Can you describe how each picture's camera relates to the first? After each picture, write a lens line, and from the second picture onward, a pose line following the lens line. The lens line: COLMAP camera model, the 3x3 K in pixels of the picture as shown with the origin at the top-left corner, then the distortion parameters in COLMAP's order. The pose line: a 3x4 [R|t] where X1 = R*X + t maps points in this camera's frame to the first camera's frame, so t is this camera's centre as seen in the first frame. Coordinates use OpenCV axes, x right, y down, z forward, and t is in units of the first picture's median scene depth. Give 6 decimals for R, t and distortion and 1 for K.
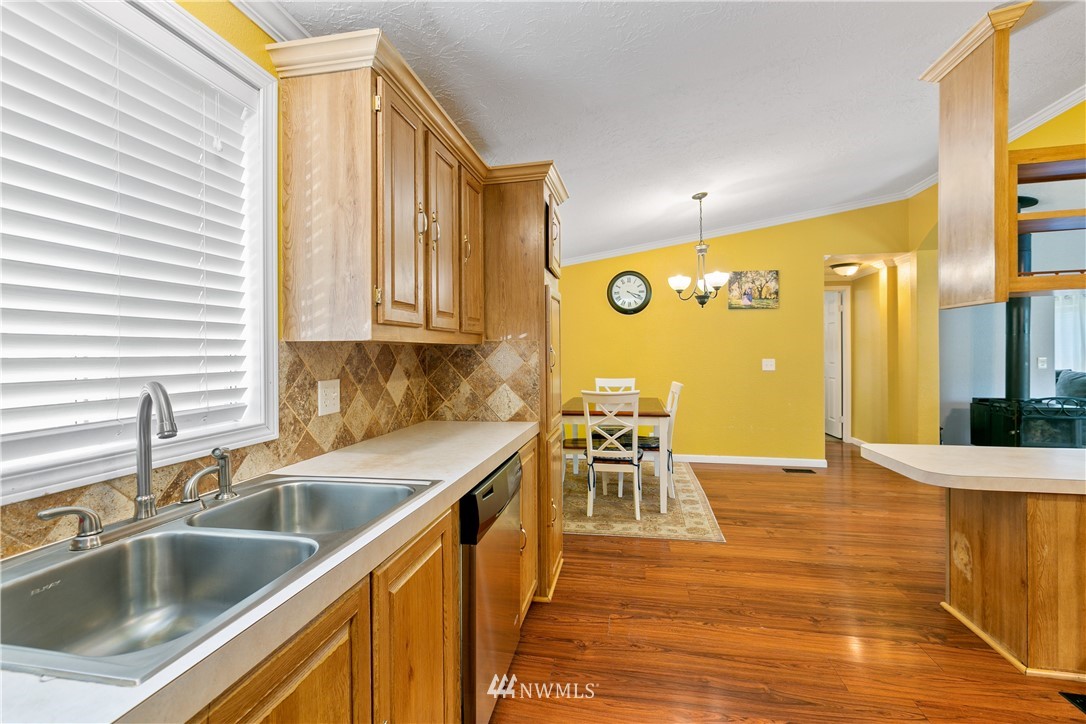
lens RADIAL K [[485.7, 0, 539.4], [0, 485.7, 352.4], [0, 0, 1]] dist [0.000127, -0.000454]
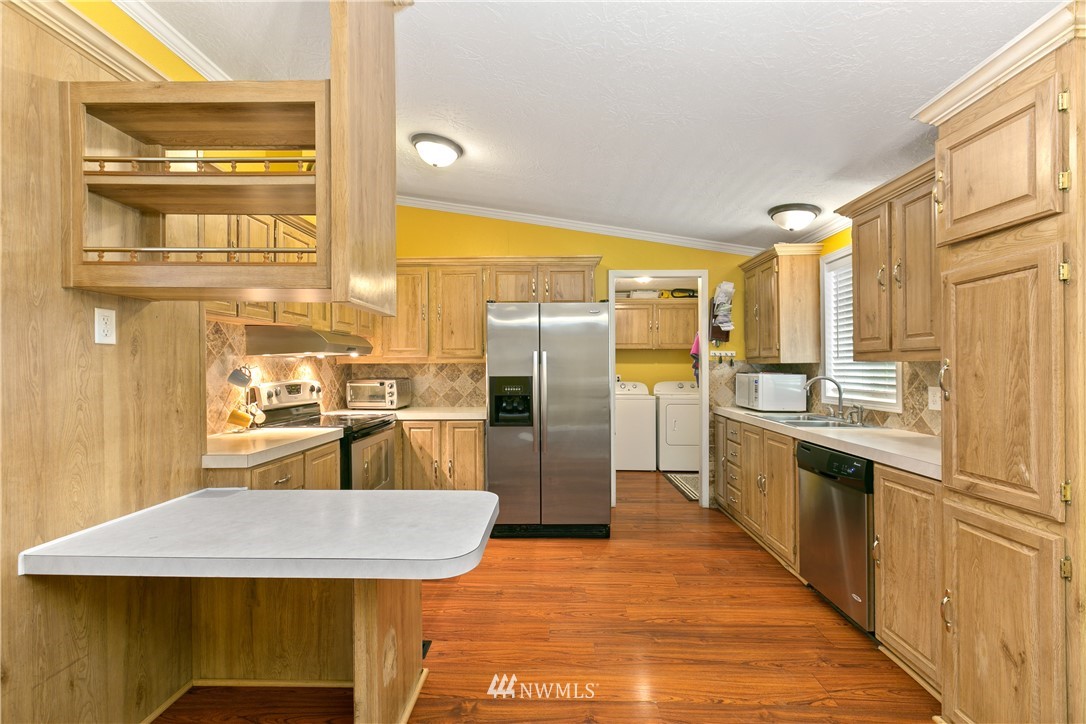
lens RADIAL K [[485.6, 0, 543.1], [0, 485.6, 366.6], [0, 0, 1]] dist [0.000126, -0.000267]
pose [[-0.986384, 0.009385, -0.164189, 0.492540], [0.009684, 0.999953, -0.001021, -0.007181], [0.164171, -0.002597, -0.986428, 1.130407]]
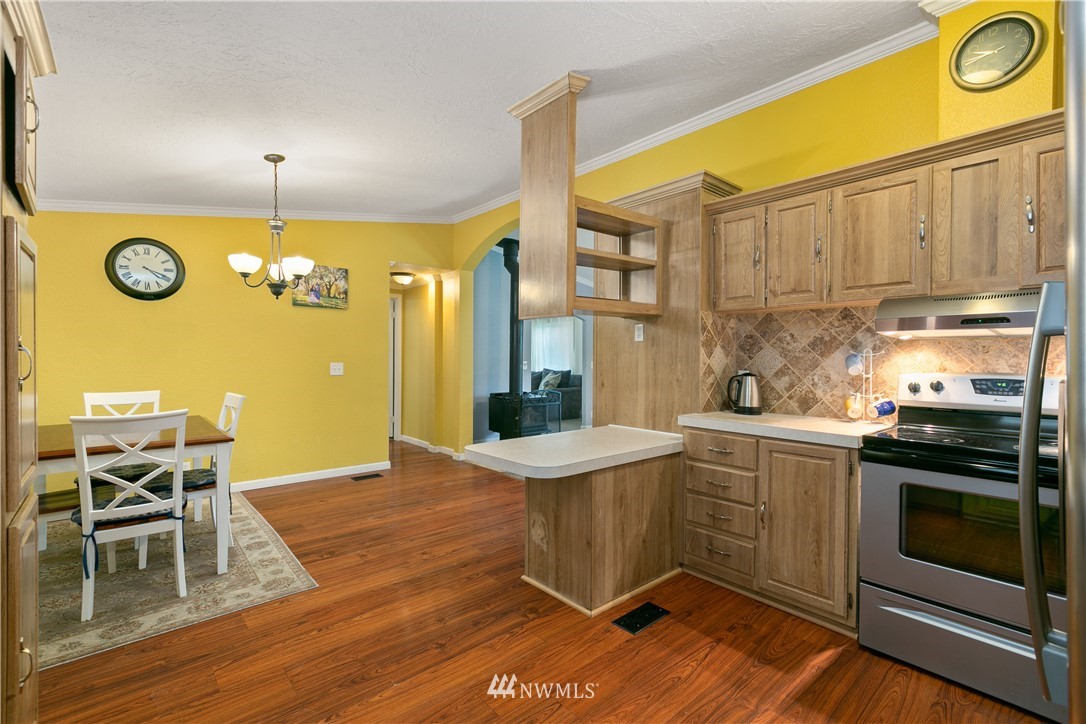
lens RADIAL K [[482.0, 0, 541.5], [0, 482.0, 359.5], [0, 0, 1]] dist [-0.000420, -0.000754]
pose [[0.612262, 0.003958, 0.790645, -0.028227], [-0.010115, 0.999945, 0.002827, 0.001125], [-0.790590, -0.009728, 0.612268, 0.188267]]
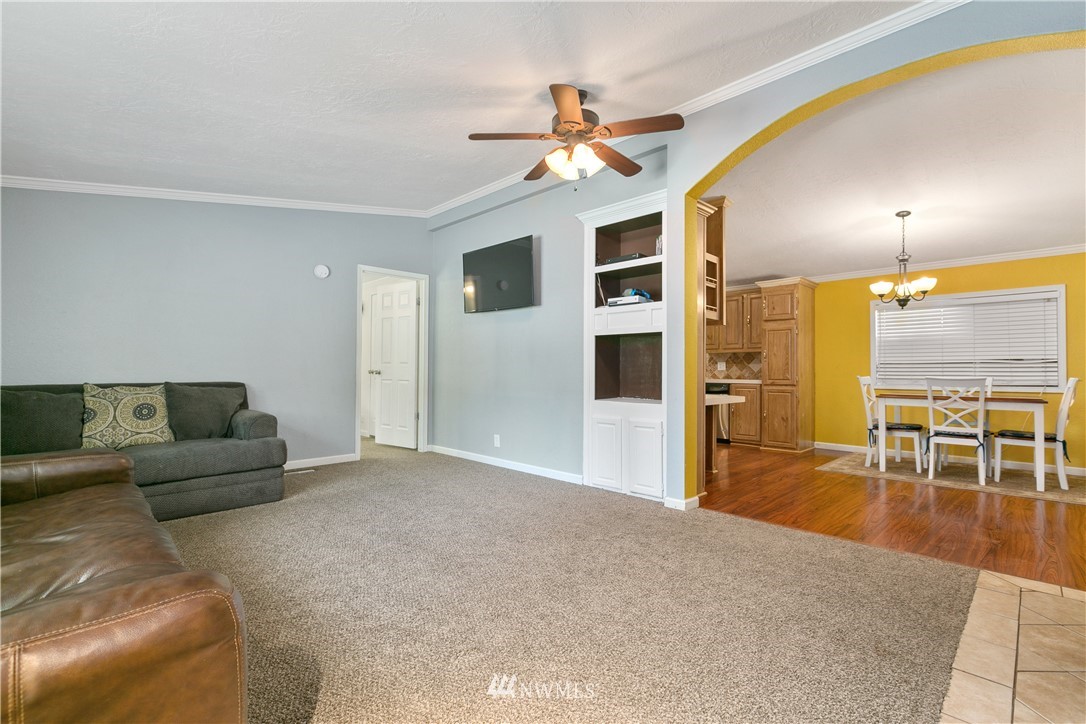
lens RADIAL K [[490.8, 0, 538.8], [0, 490.8, 364.9], [0, 0, 1]] dist [-0.002149, -0.000467]
pose [[-0.565549, -0.008693, -0.824669, 2.022401], [-0.004358, 0.999962, -0.007552, 0.061263], [0.824703, -0.000677, -0.565565, 1.060678]]
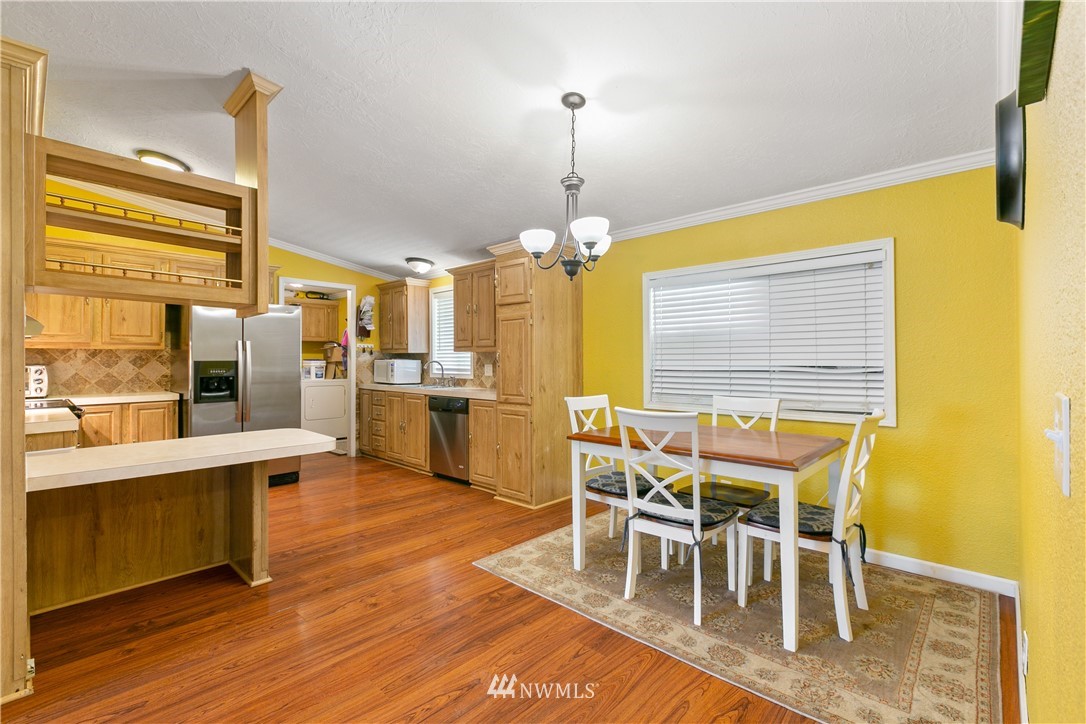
lens RADIAL K [[489.1, 0, 538.2], [0, 489.1, 356.6], [0, 0, 1]] dist [0.000807, 0.000079]
pose [[-0.536587, 0.002154, -0.843842, 0.992297], [0.005128, 0.999987, -0.000708, 0.005852], [0.843829, -0.004707, -0.536591, 1.456021]]
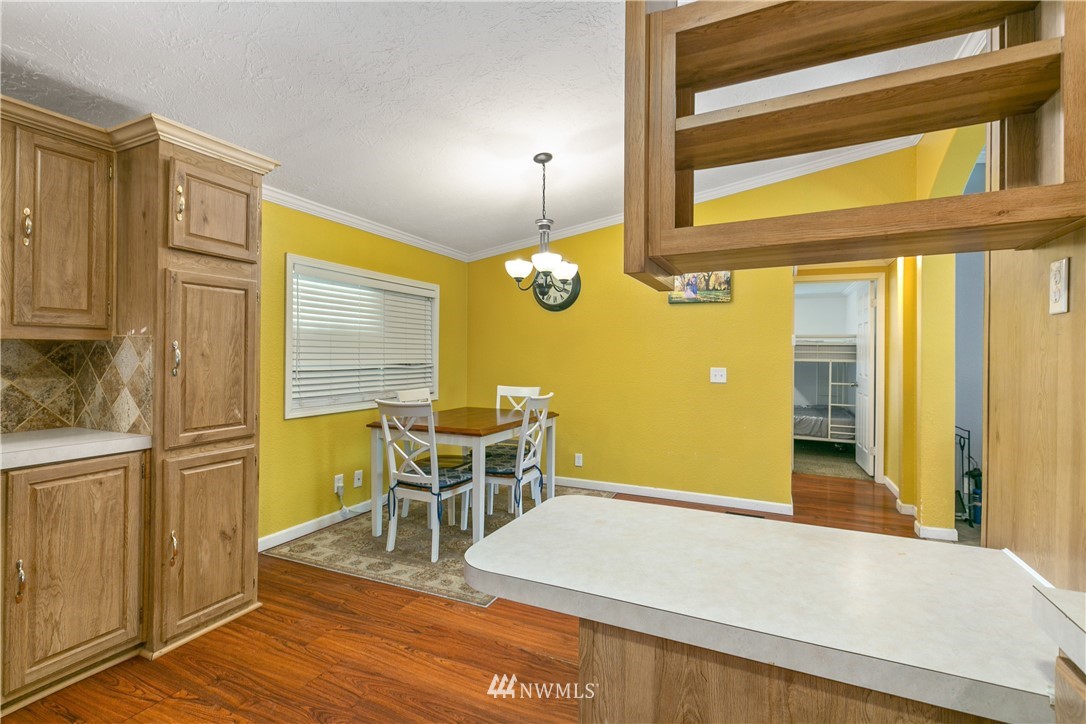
lens RADIAL K [[501.9, 0, 539.3], [0, 501.9, 351.3], [0, 0, 1]] dist [0.000134, -0.000049]
pose [[0.970943, 0.014199, -0.238889, 0.589085], [-0.016565, 0.999832, -0.007900, -0.002076], [0.238737, 0.011628, 0.971015, 0.235677]]
